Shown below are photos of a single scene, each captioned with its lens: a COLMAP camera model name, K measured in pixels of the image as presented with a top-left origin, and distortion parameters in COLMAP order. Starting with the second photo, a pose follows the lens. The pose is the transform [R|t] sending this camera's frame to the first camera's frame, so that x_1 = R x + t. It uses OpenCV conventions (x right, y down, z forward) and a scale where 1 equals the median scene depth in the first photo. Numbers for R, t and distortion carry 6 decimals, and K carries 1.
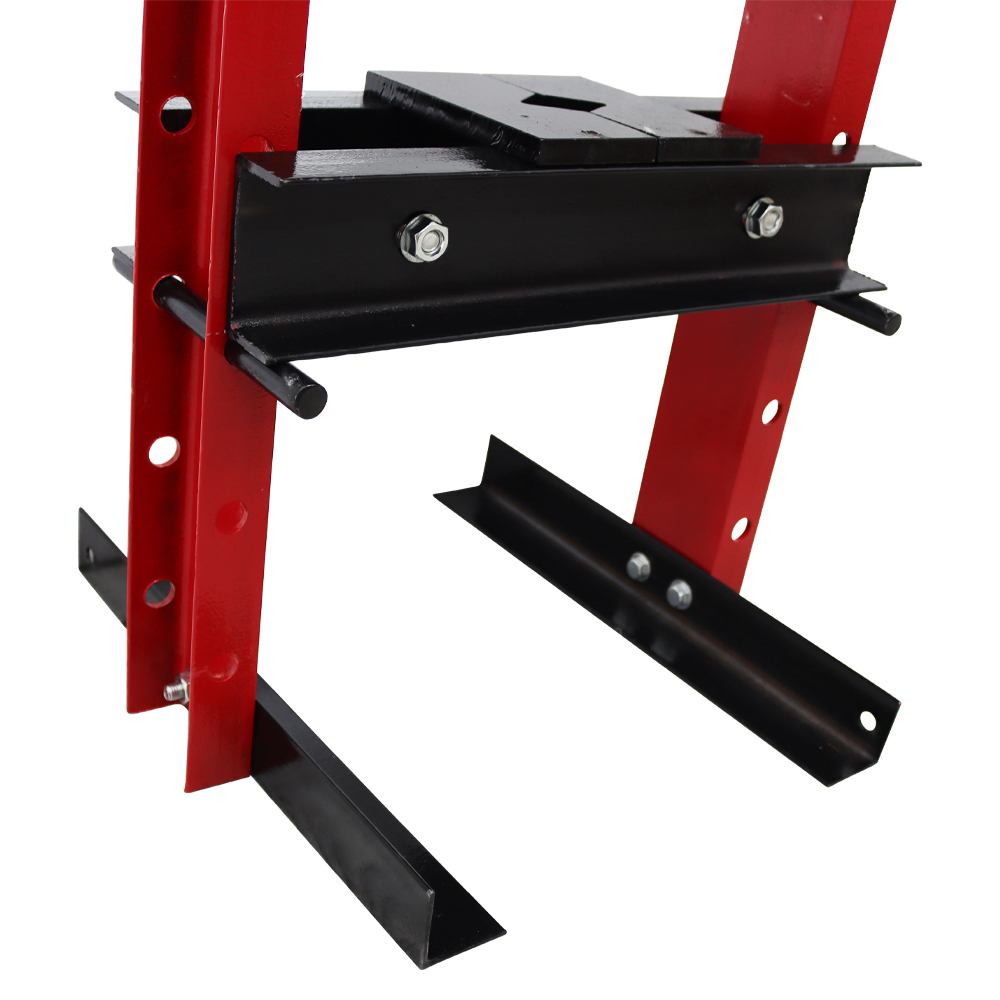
lens RADIAL K [[1338.3, 0, 476.4], [0, 1338.3, 574.4], [0, 0, 1]] dist [-0.140978, 0.000000]
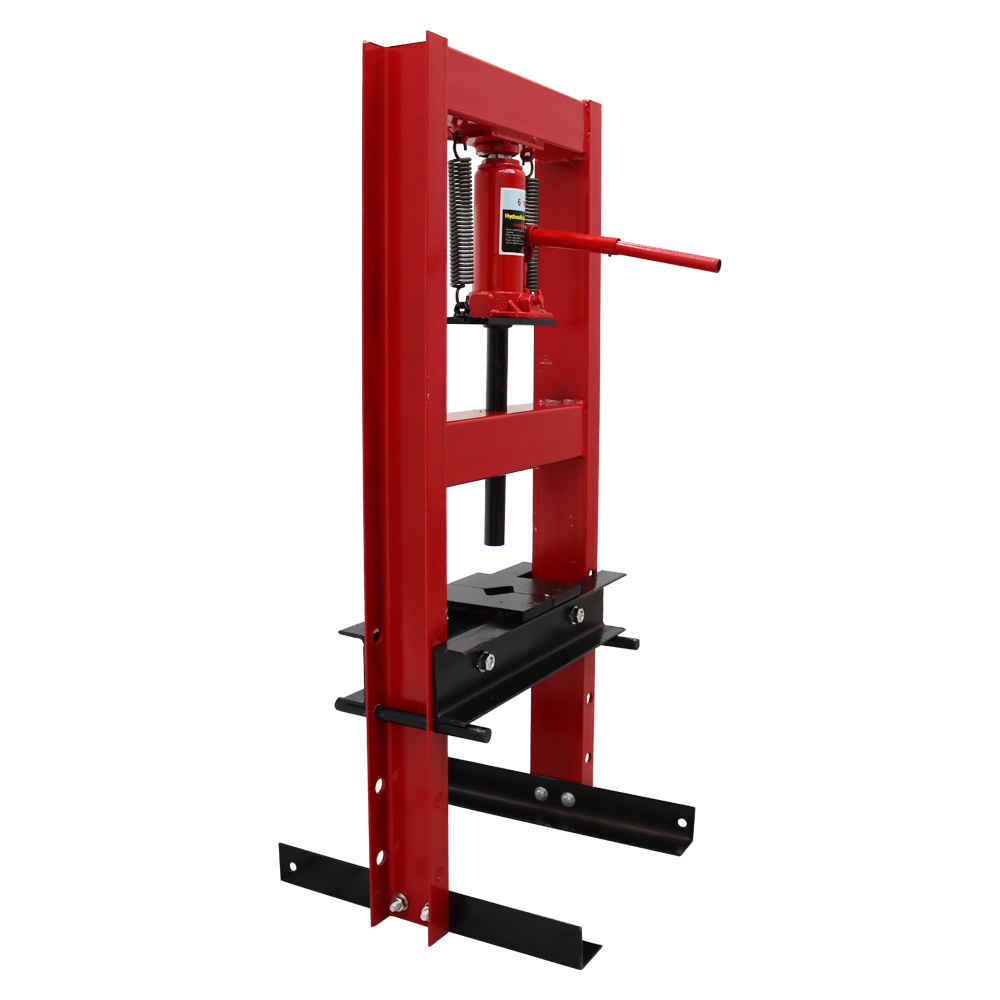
lens RADIAL K [[1155.6, 0, 487.0], [0, 1155.6, 478.0], [0, 0, 1]] dist [-0.160993, 0.000000]
pose [[0.904861, -0.191138, 0.380386, -0.635435], [0.311148, 0.906772, -0.284519, 0.032197], [-0.290541, 0.375807, 0.879975, -0.796857]]
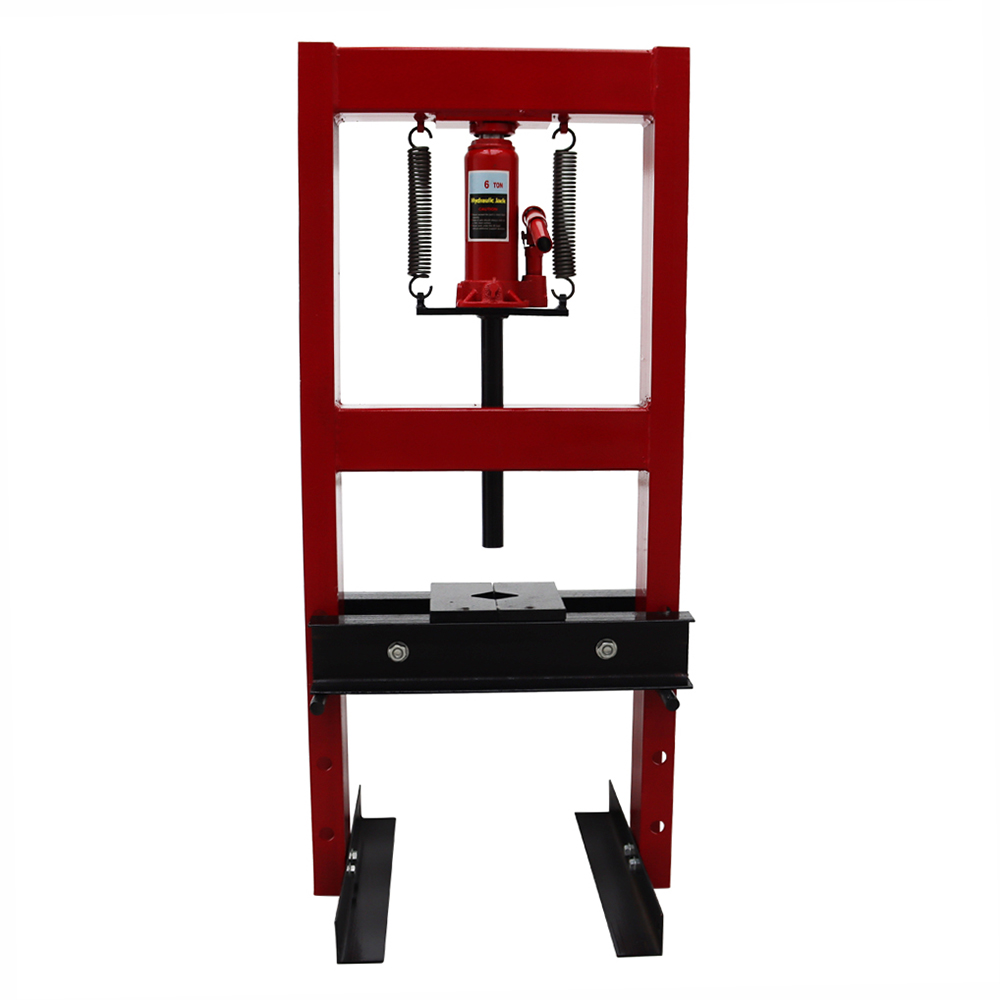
lens RADIAL K [[1338.3, 0, 528.6], [0, 1338.3, 511.7], [0, 0, 1]] dist [-0.140978, 0.000000]
pose [[0.836411, -0.051189, -0.545708, 1.236501], [-0.170178, 0.922170, -0.347335, 0.258592], [0.521015, 0.383382, 0.762602, -0.677207]]
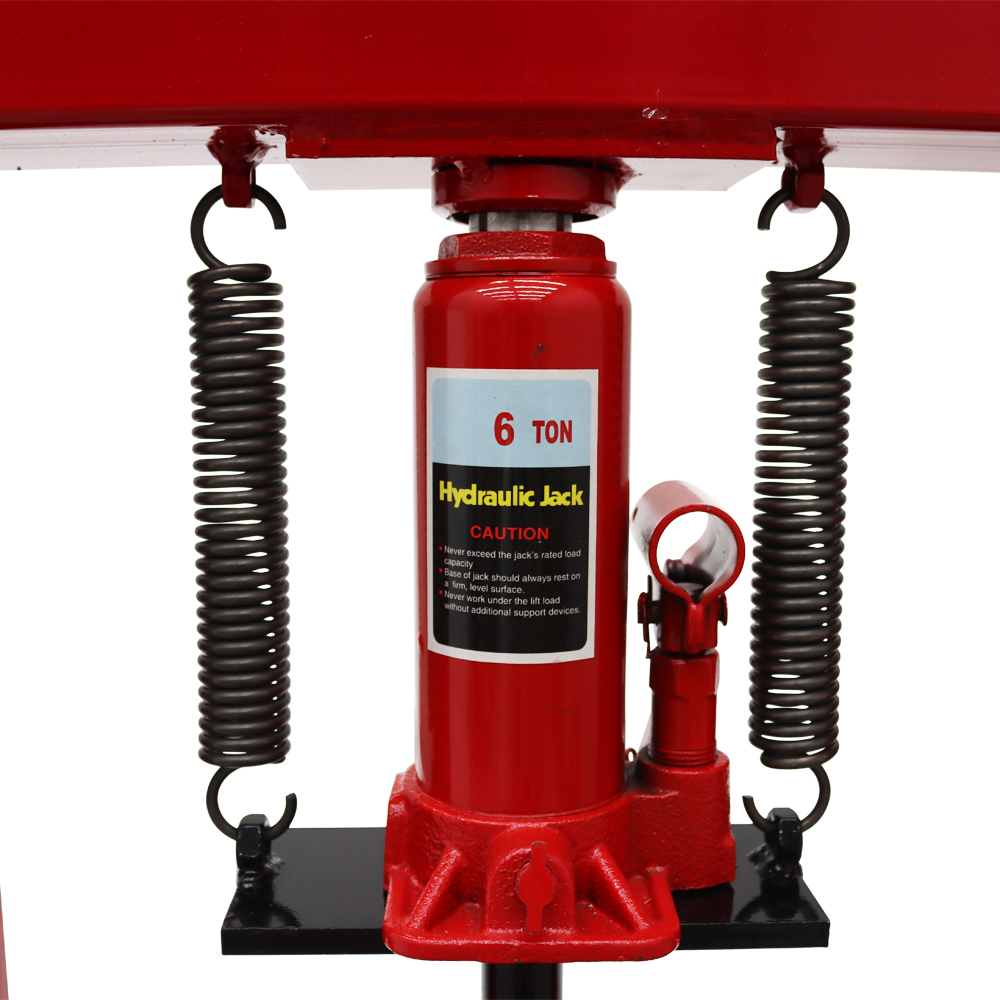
lens RADIAL K [[1338.3, 0, 503.8], [0, 1338.3, 509.9], [0, 0, 1]] dist [-0.140978, 0.000000]
pose [[0.827890, -0.071049, -0.556373, 0.411103], [-0.173233, 0.911058, -0.374116, -0.641888], [0.533469, 0.406109, 0.741948, 0.249964]]
